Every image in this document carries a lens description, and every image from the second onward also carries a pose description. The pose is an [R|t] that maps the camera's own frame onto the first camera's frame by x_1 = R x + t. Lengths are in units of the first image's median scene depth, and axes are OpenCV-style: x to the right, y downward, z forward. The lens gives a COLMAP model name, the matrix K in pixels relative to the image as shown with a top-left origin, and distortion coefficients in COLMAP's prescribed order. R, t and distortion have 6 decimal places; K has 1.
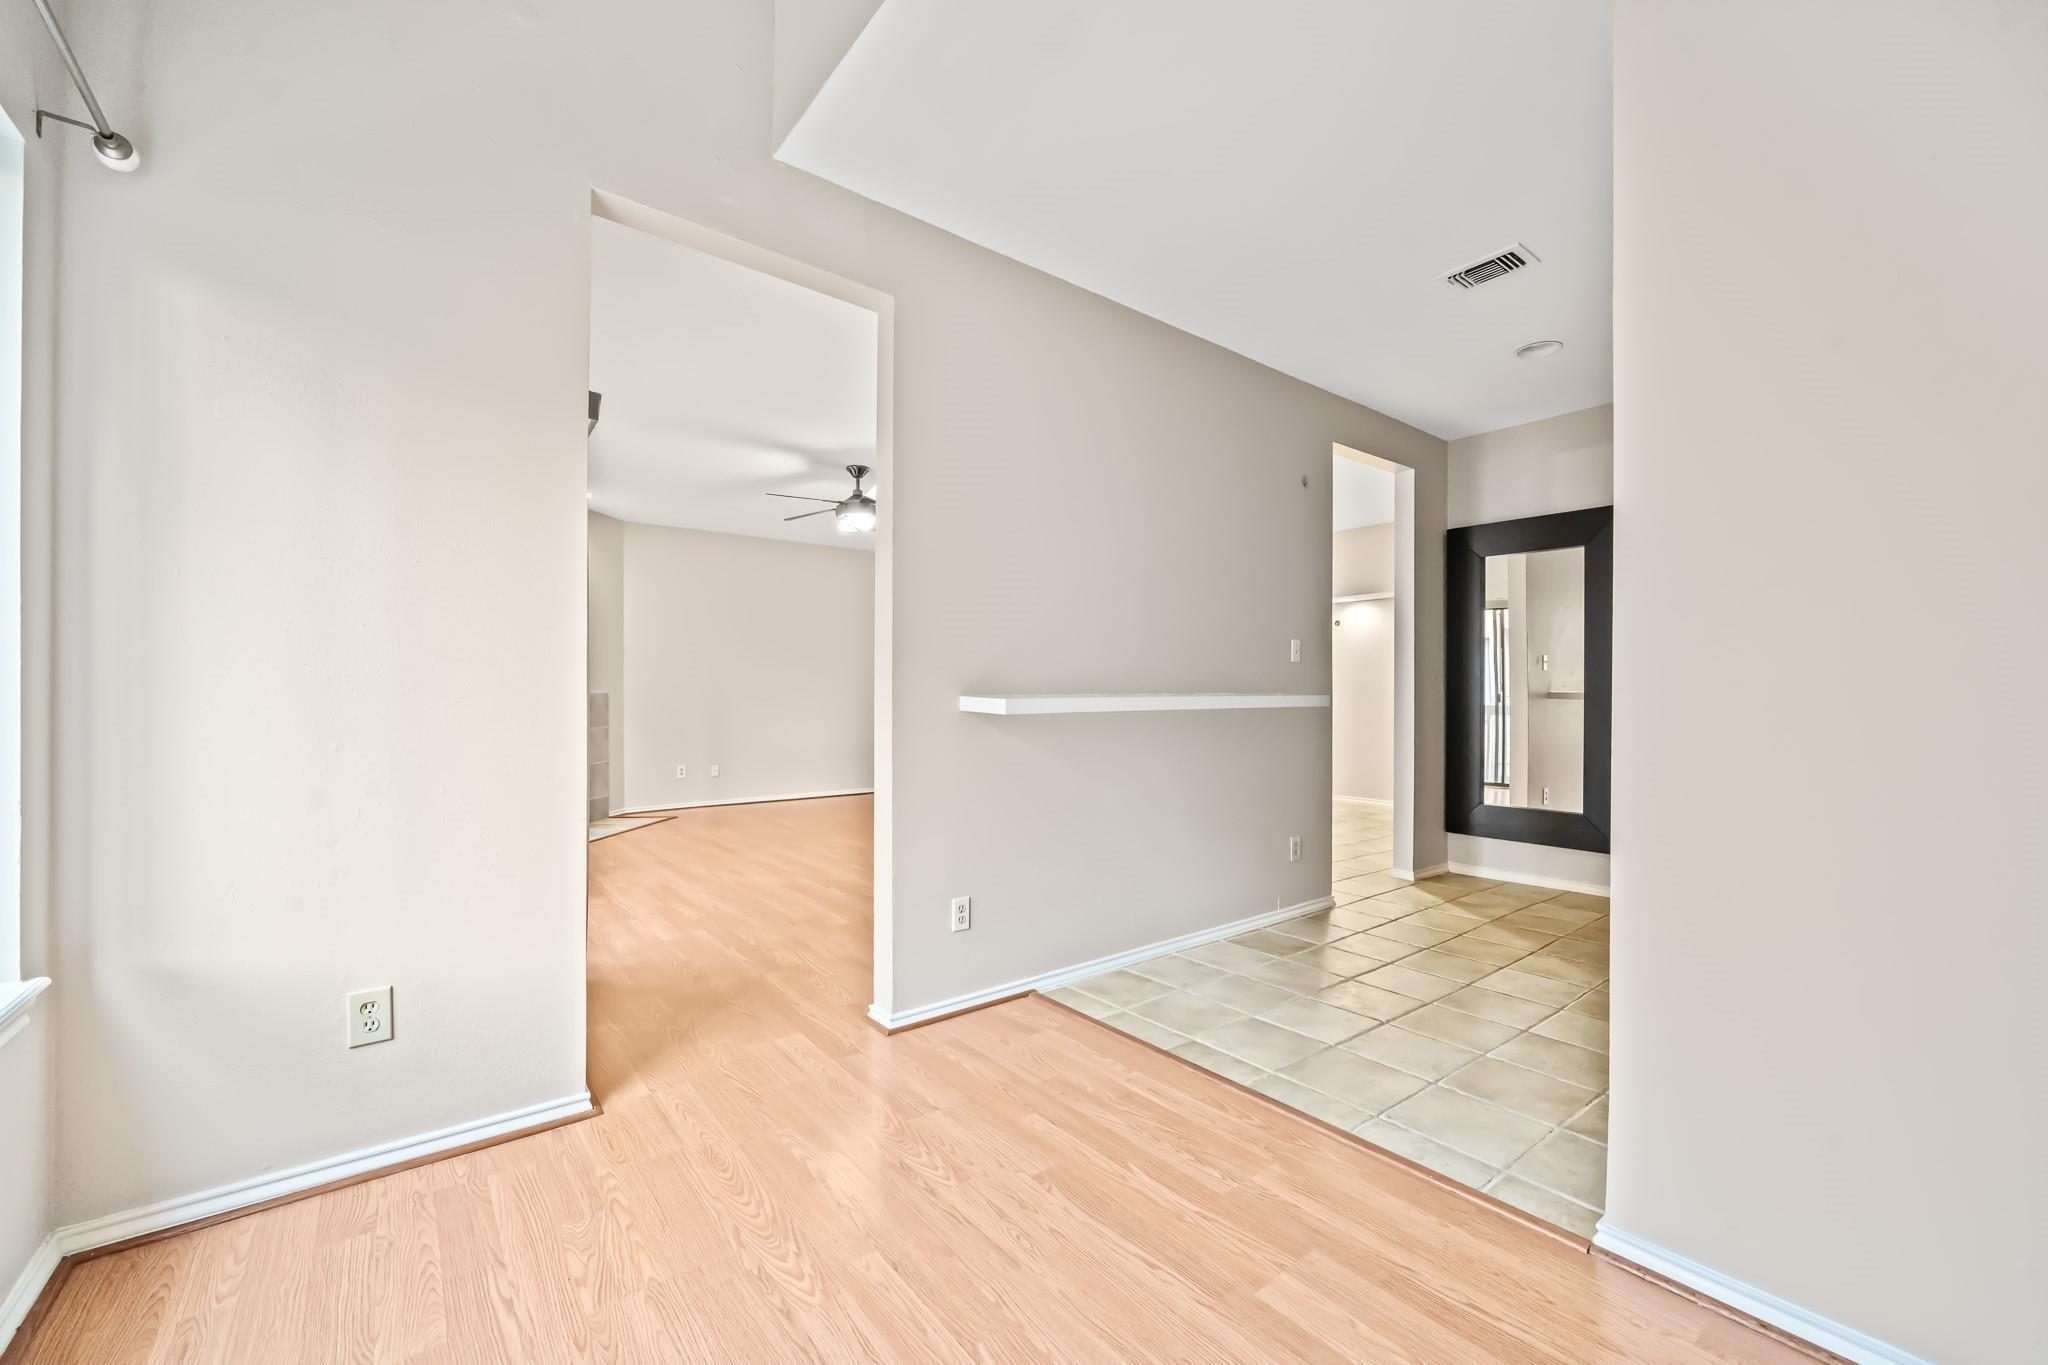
lens RADIAL K [[801.9, 0, 1017.6], [0, 801.9, 704.1], [0, 0, 1]] dist [-0.002677, 0.000145]
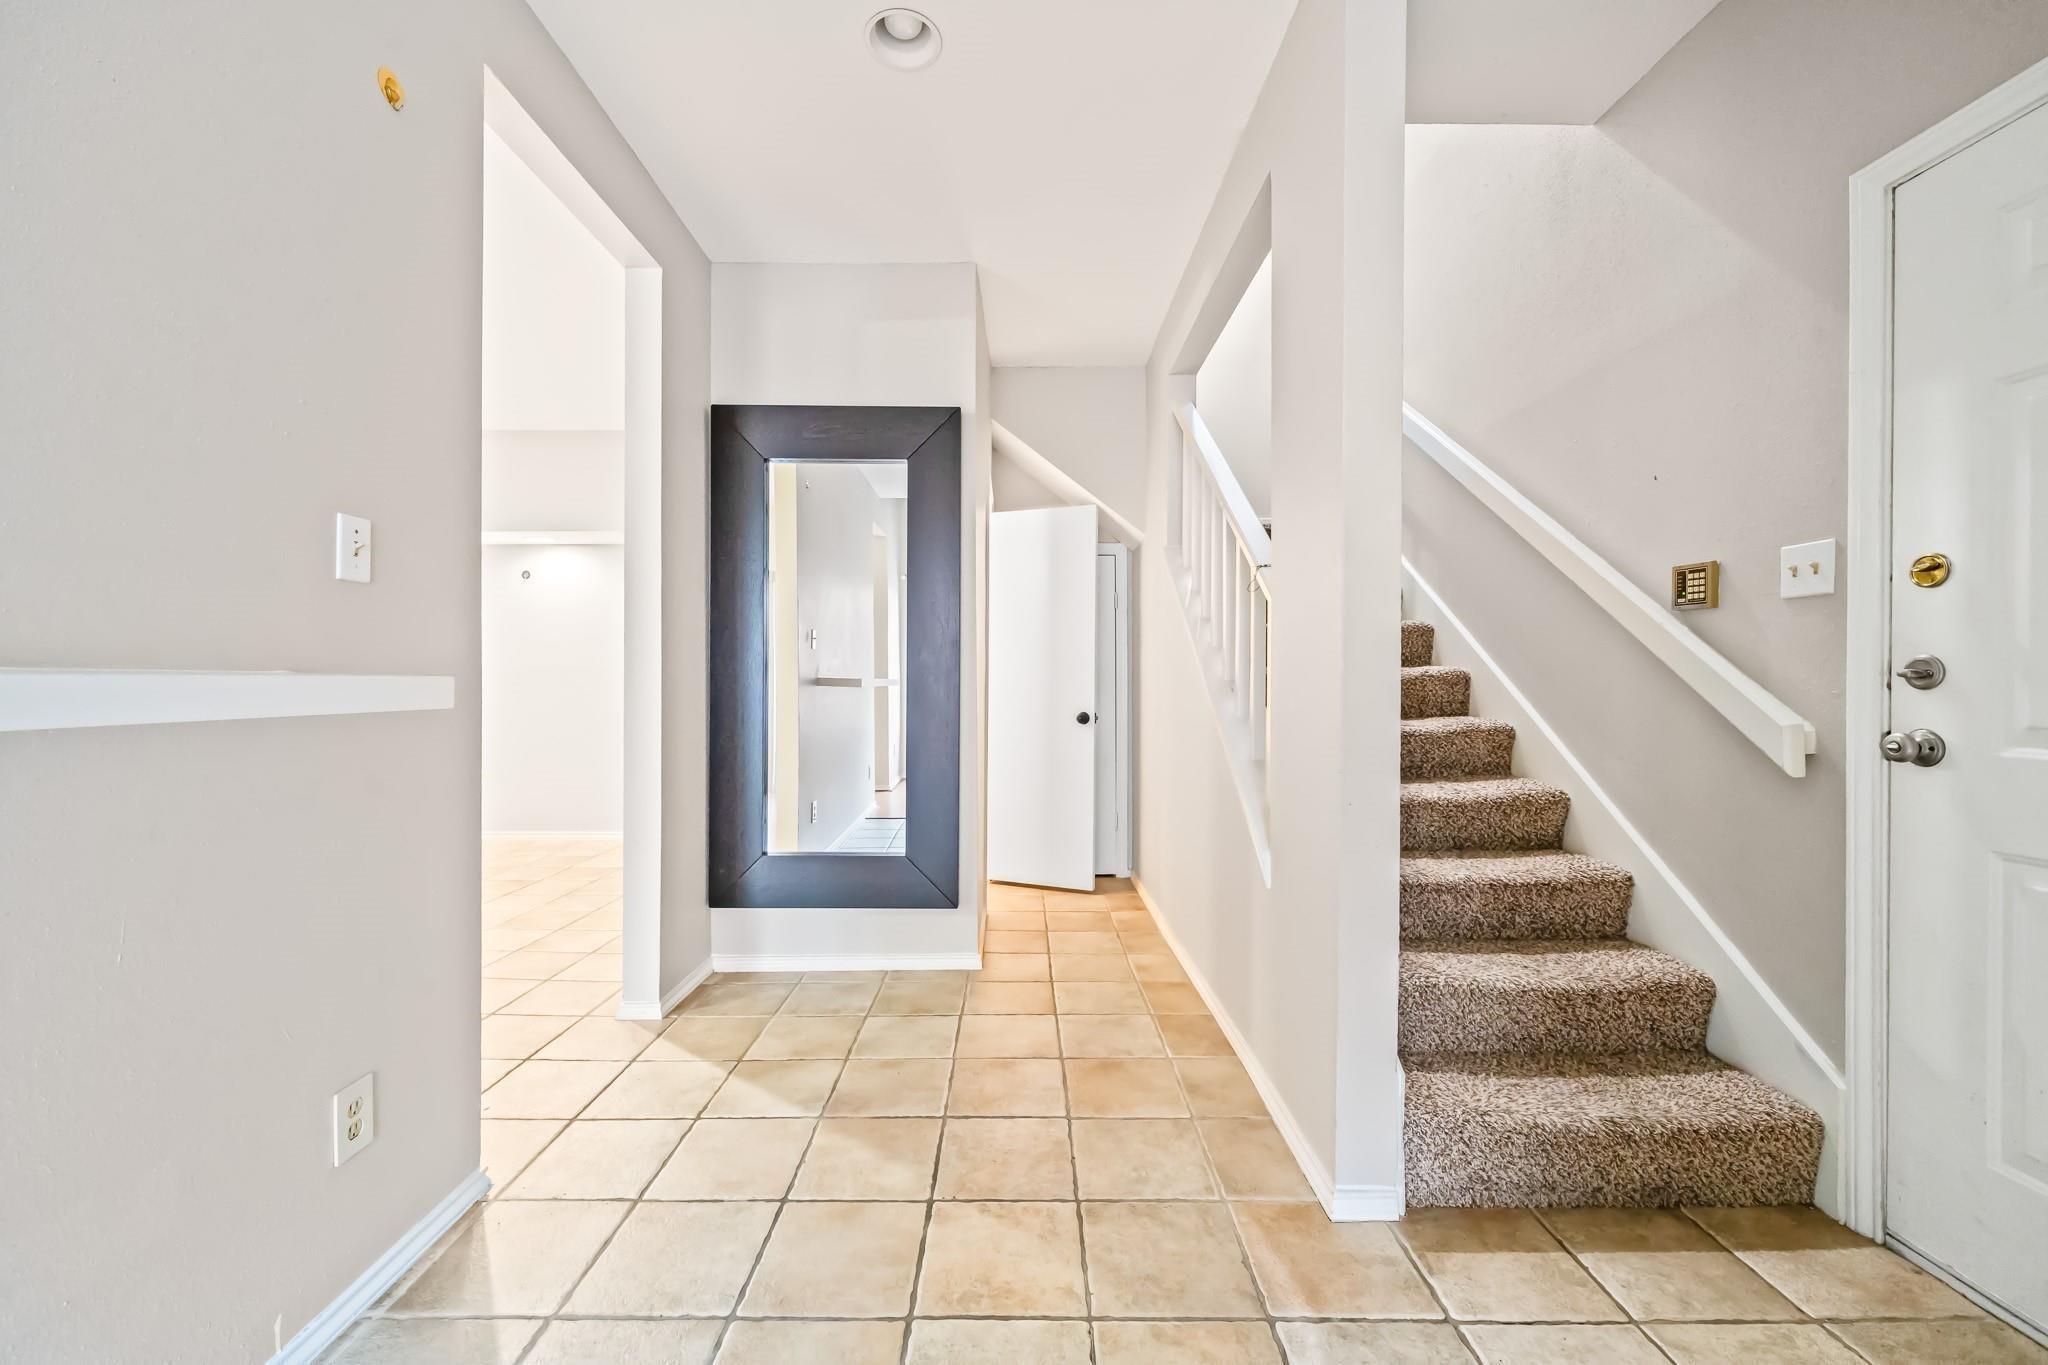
lens RADIAL K [[801.9, 0, 1019.2], [0, 801.9, 678.0], [0, 0, 1]] dist [-0.002677, 0.000145]
pose [[0.607150, 0.006476, 0.794561, 0.206463], [0.006961, 0.999885, -0.013469, -0.003346], [-0.794557, 0.013709, 0.607035, 0.469729]]
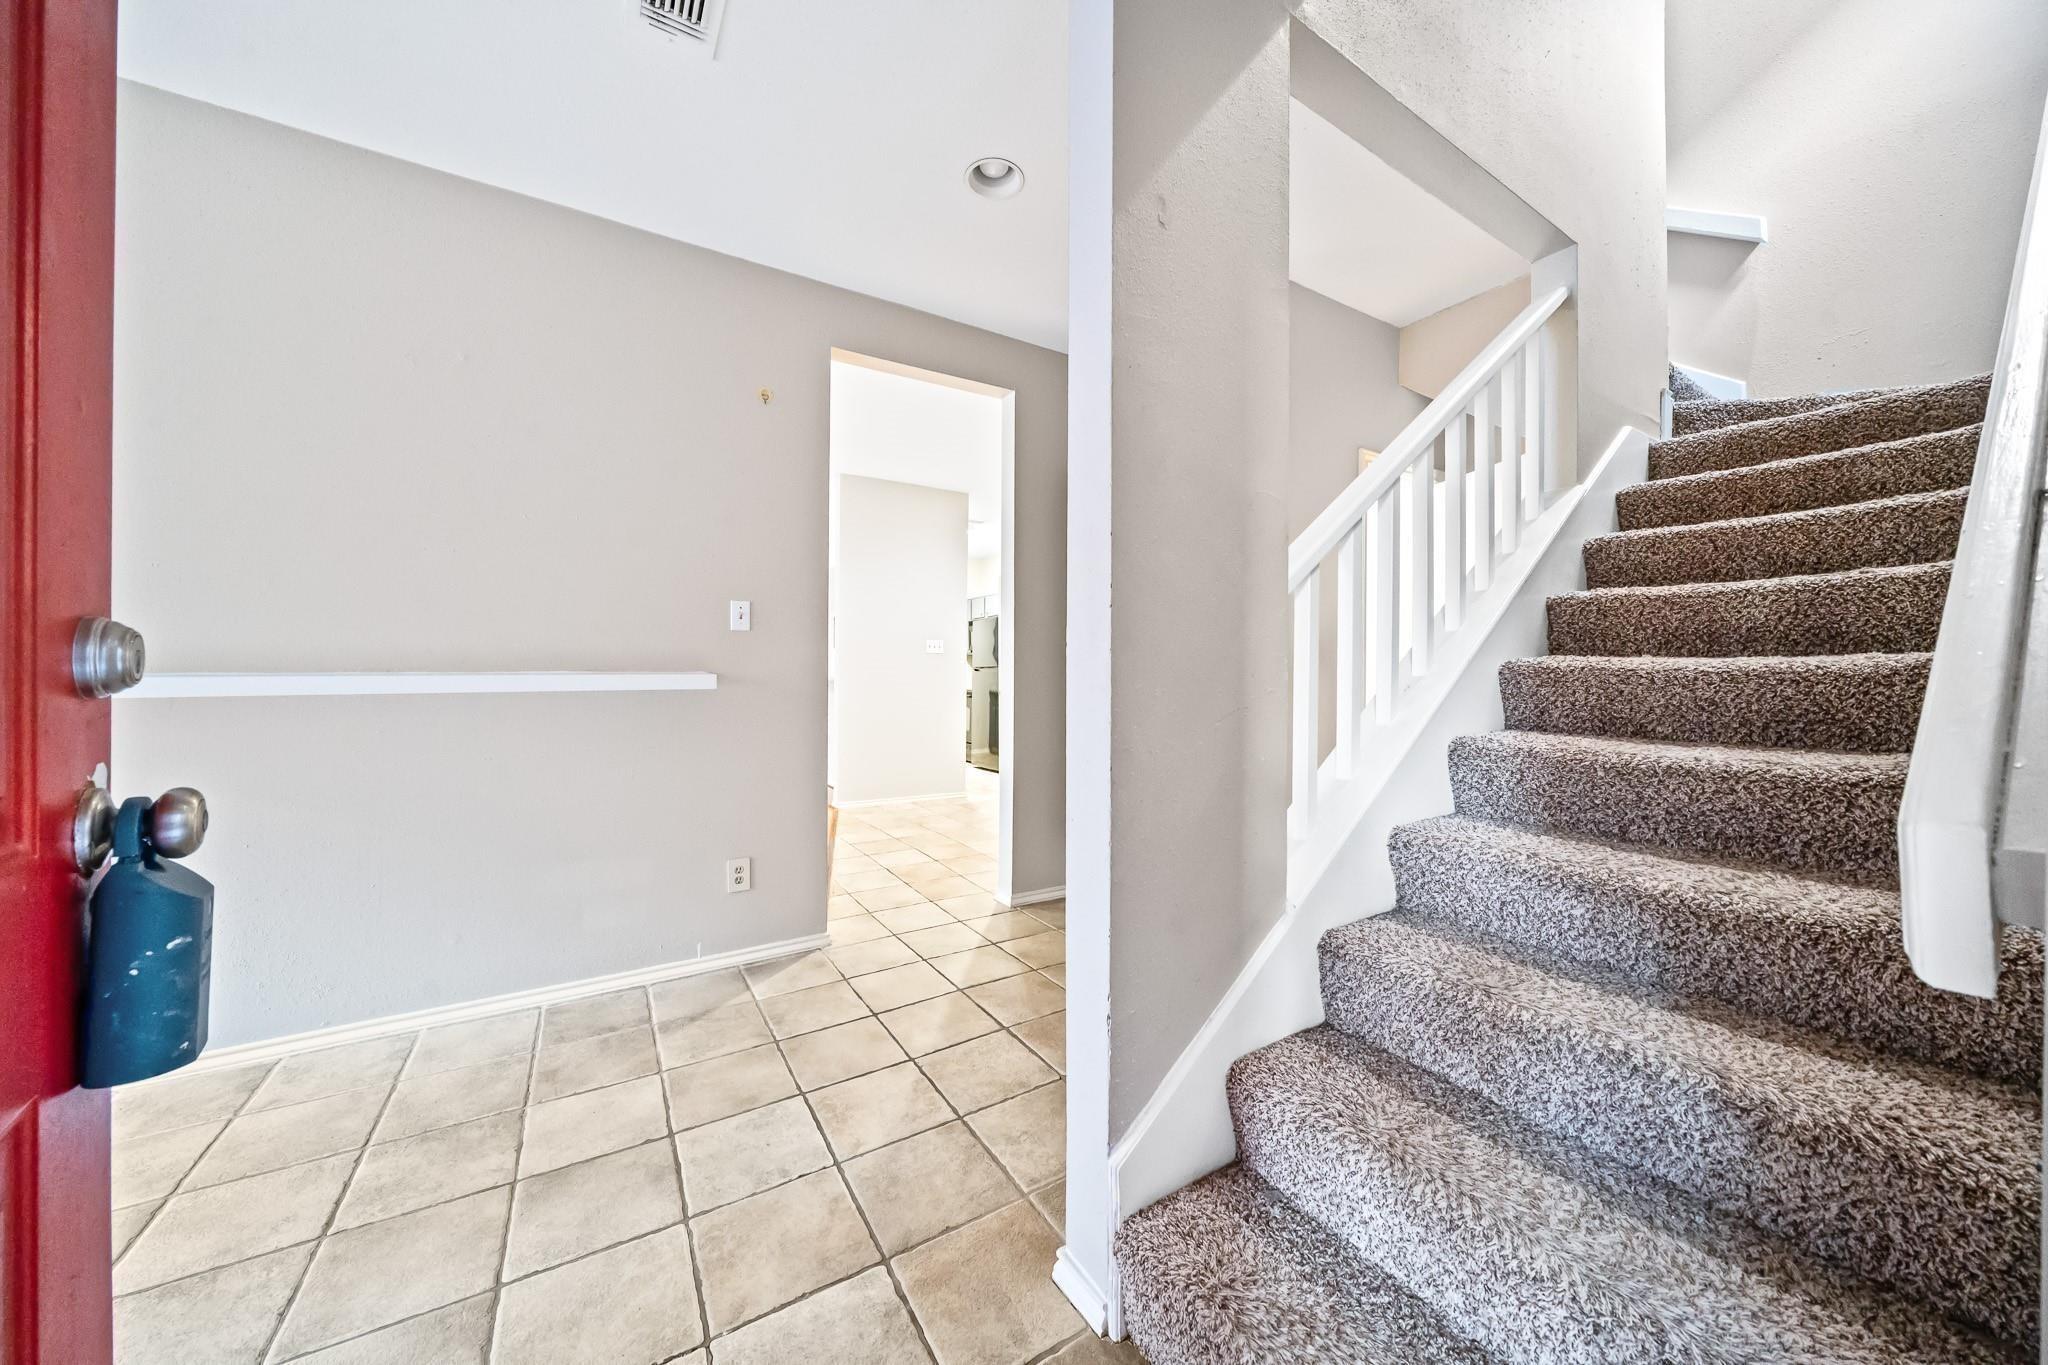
lens RADIAL K [[691.5, 0, 1019.2], [0, 691.5, 670.8], [0, 0, 1]] dist [-0.006420, 0.000431]
pose [[0.996536, 0.012691, -0.082183, 0.559509], [-0.013596, 0.999853, -0.010471, -0.009176], [0.082038, 0.011552, 0.996562, 0.306126]]
